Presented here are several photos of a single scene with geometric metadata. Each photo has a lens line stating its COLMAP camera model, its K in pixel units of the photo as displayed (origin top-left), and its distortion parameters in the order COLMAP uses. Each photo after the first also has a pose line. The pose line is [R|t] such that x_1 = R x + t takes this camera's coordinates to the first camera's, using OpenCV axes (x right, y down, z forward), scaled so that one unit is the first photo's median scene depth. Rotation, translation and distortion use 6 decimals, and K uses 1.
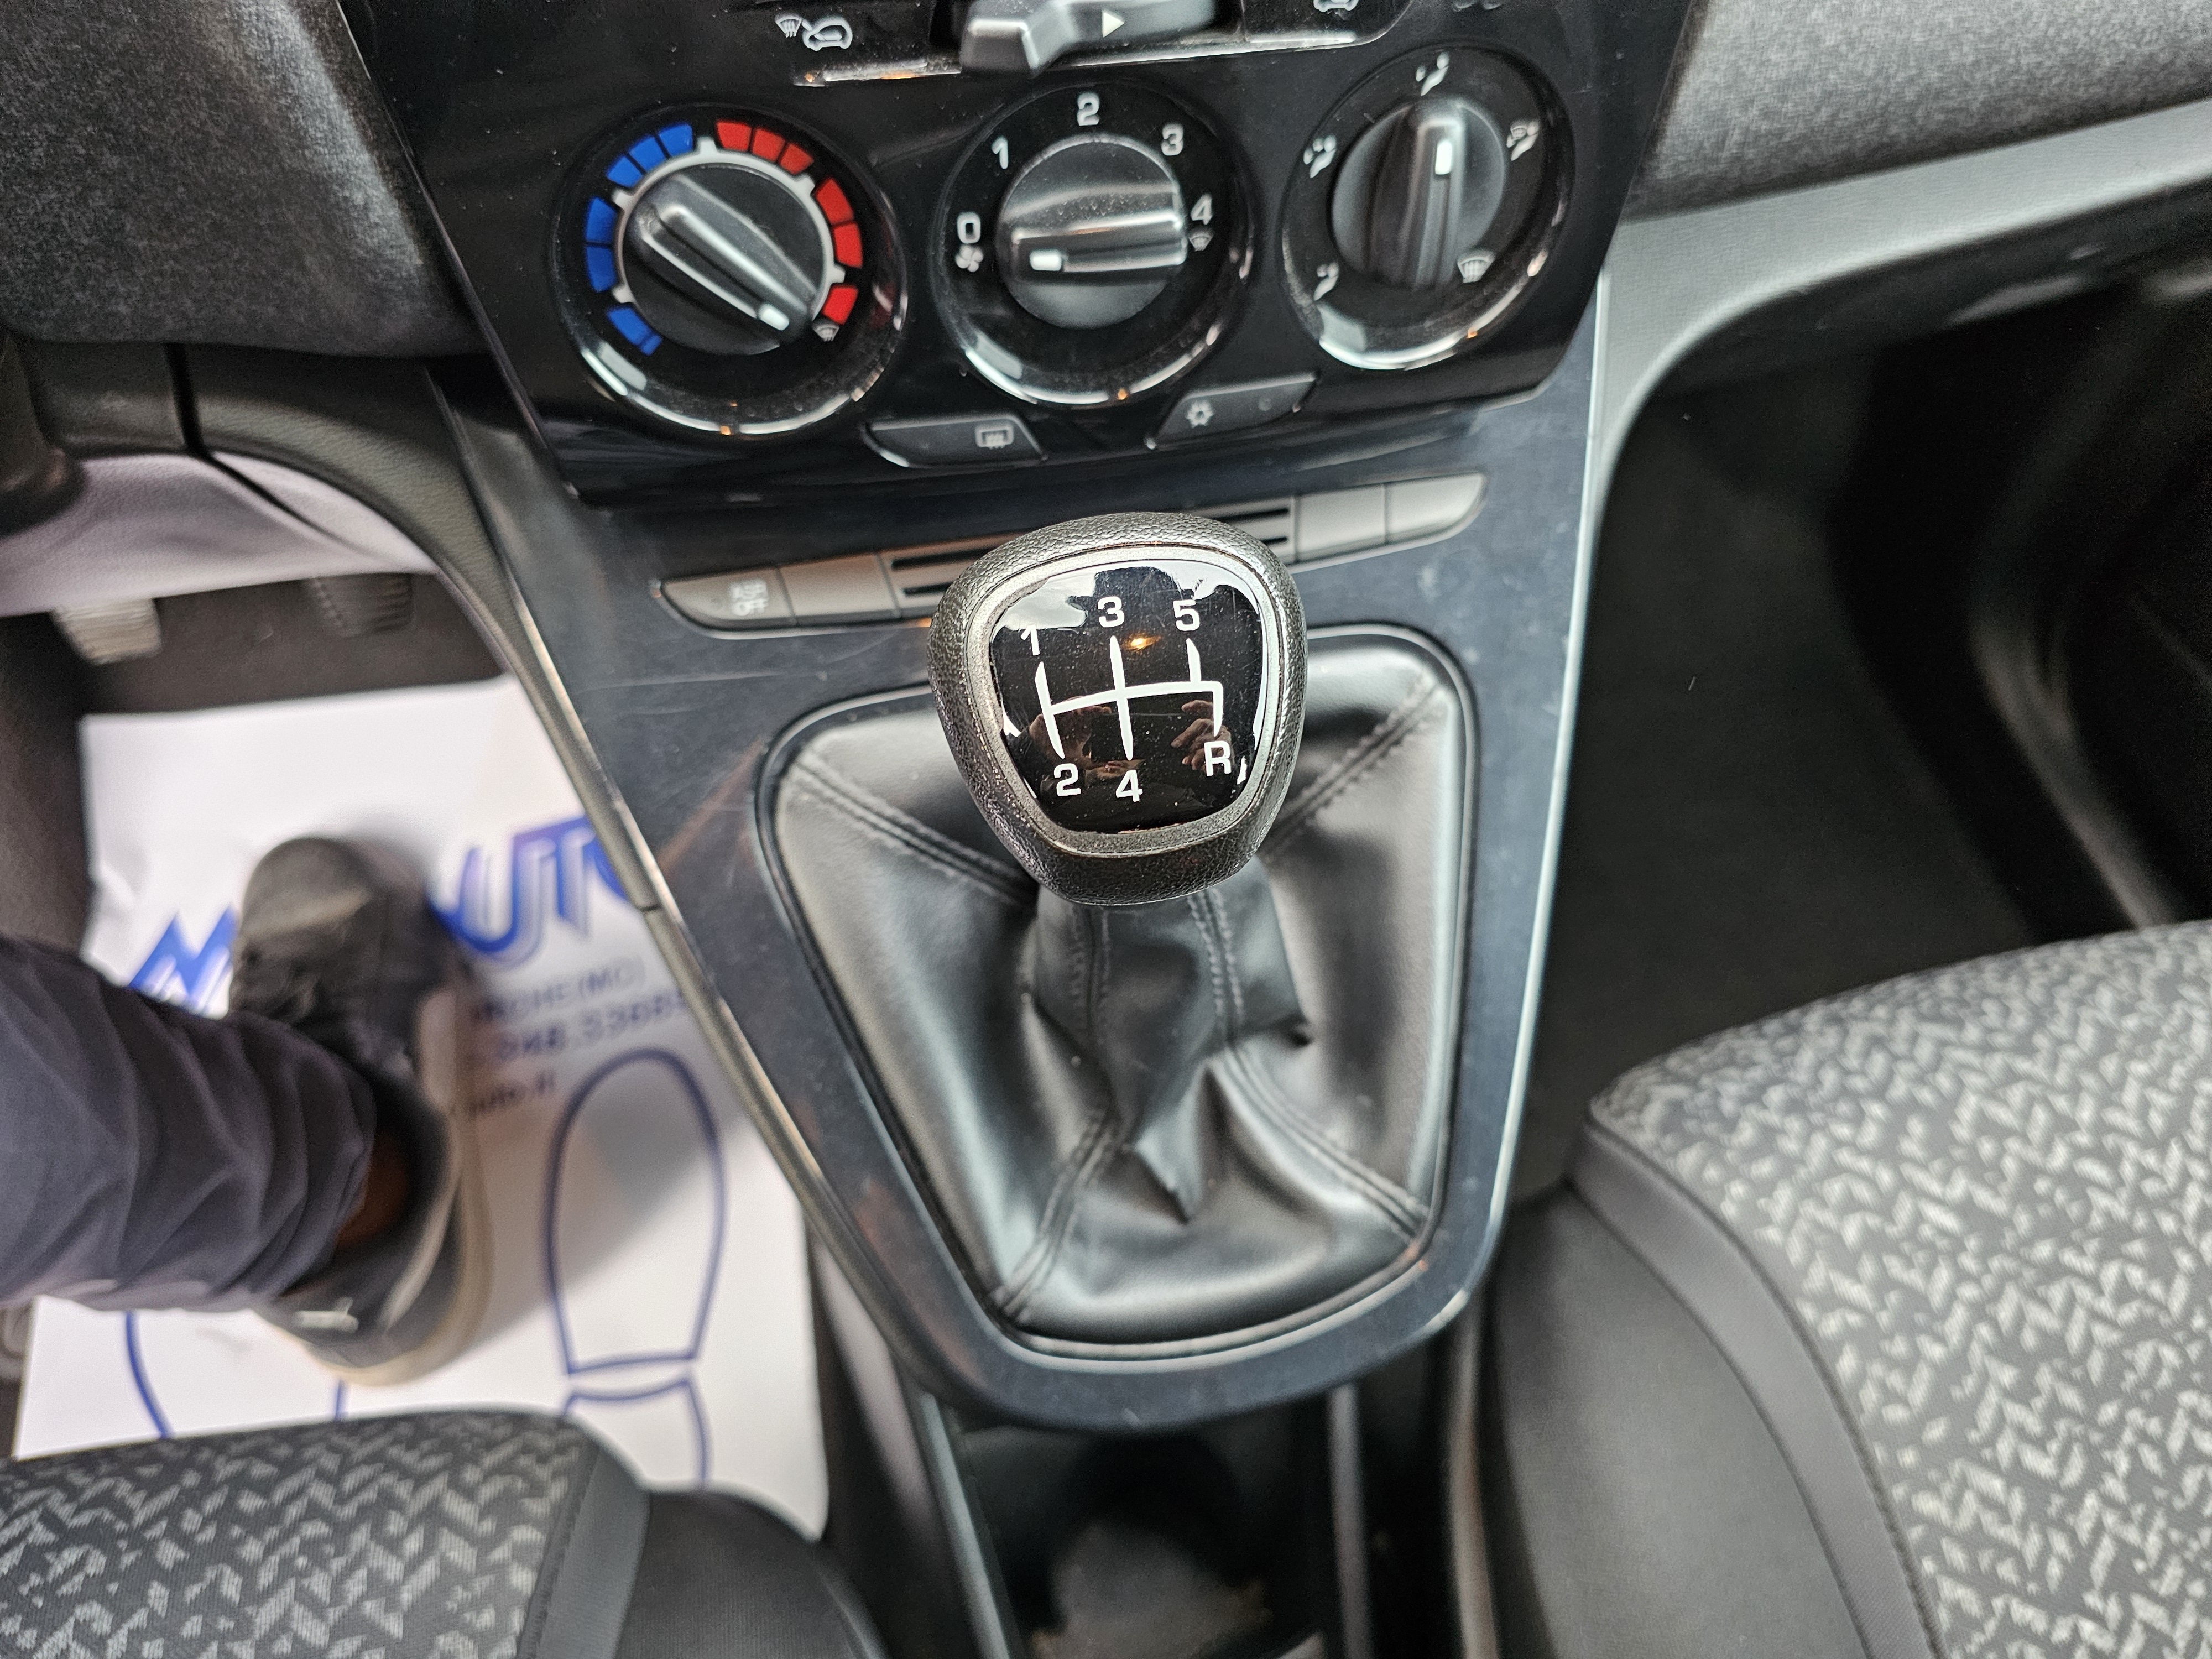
lens RADIAL K [[1475.5, 0, 1161.1], [0, 1475.5, 728.7], [0, 0, 1]] dist [-0.001337, -0.041570]
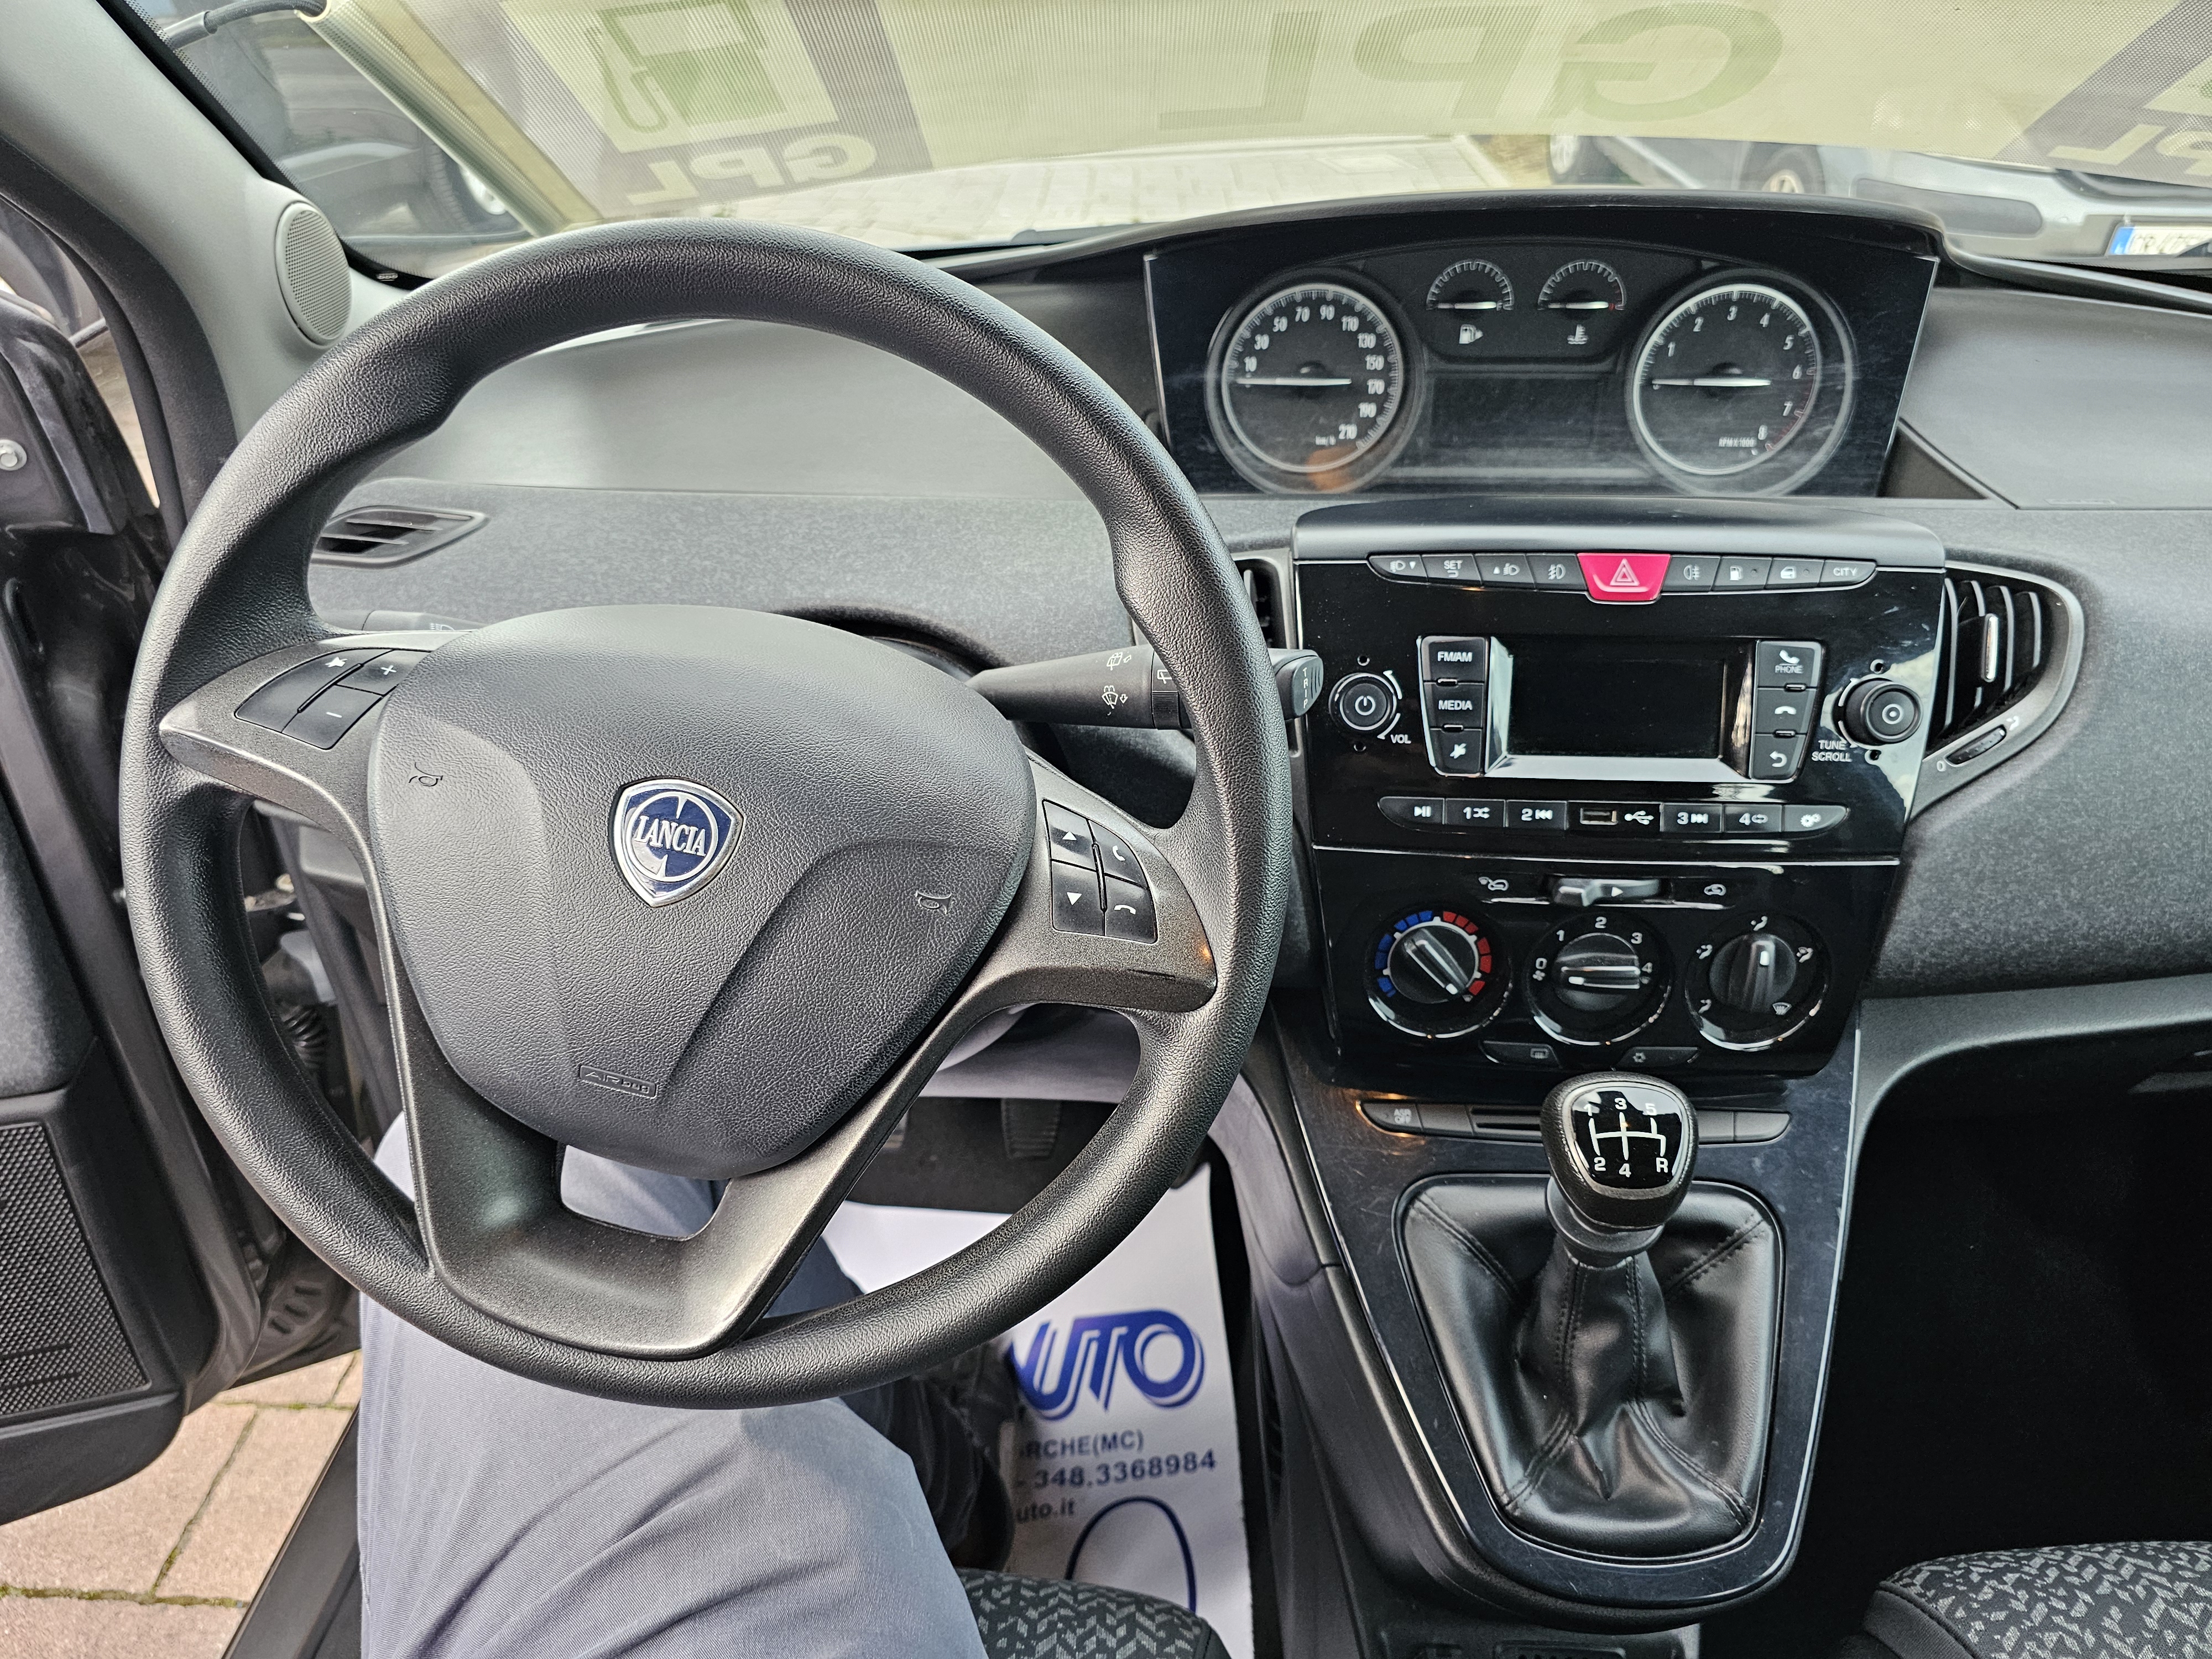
lens RADIAL K [[1461.7, 0, 1080.4], [0, 1461.7, 825.7], [0, 0, 1]] dist [0.065739, -0.063762]
pose [[0.956157, 0.086750, -0.279712, -0.158558], [-0.193052, 0.904924, -0.379266, 0.397633], [0.220216, 0.416637, 0.881997, -1.064909]]
